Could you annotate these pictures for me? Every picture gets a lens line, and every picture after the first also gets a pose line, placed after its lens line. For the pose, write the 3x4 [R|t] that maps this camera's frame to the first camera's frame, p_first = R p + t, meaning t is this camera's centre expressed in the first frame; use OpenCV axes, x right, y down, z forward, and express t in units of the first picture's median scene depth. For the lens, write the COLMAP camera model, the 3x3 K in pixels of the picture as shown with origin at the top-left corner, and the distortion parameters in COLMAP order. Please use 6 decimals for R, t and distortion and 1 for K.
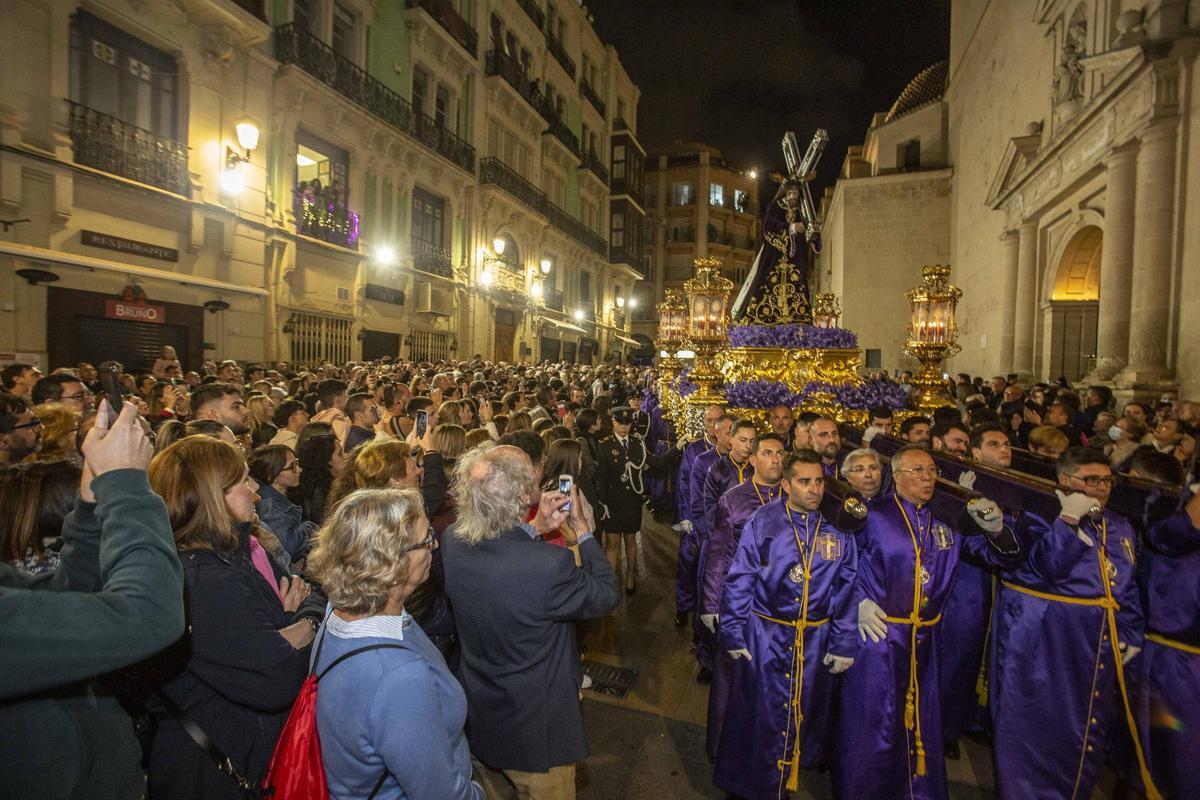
lens RADIAL K [[546.9, 0, 598.5], [0, 546.9, 395.0], [0, 0, 1]] dist [-0.064758, 0.024191]
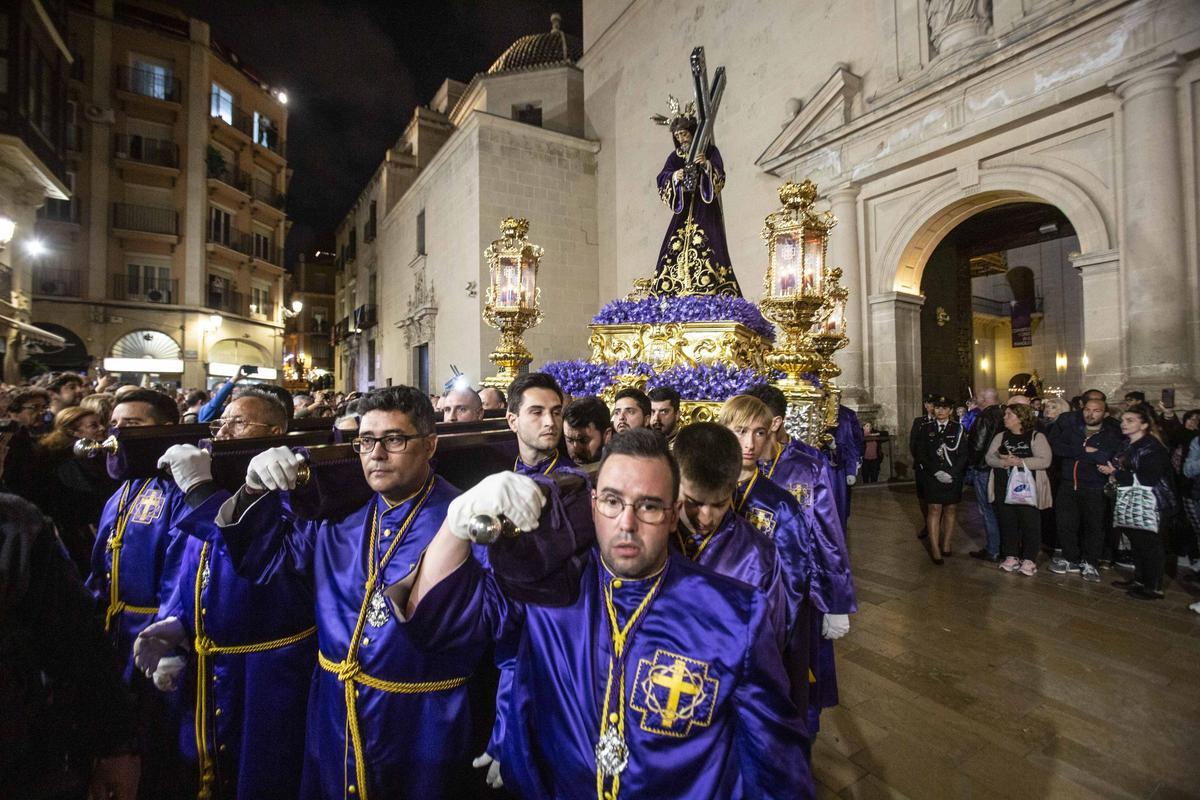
lens RADIAL K [[546.9, 0, 598.5], [0, 546.9, 395.0], [0, 0, 1]] dist [-0.064758, 0.024191]
pose [[0.601659, -0.016722, 0.798578, -0.011136], [0.048146, 0.998722, -0.015360, -0.032615], [-0.797301, 0.047690, 0.601695, 0.706607]]
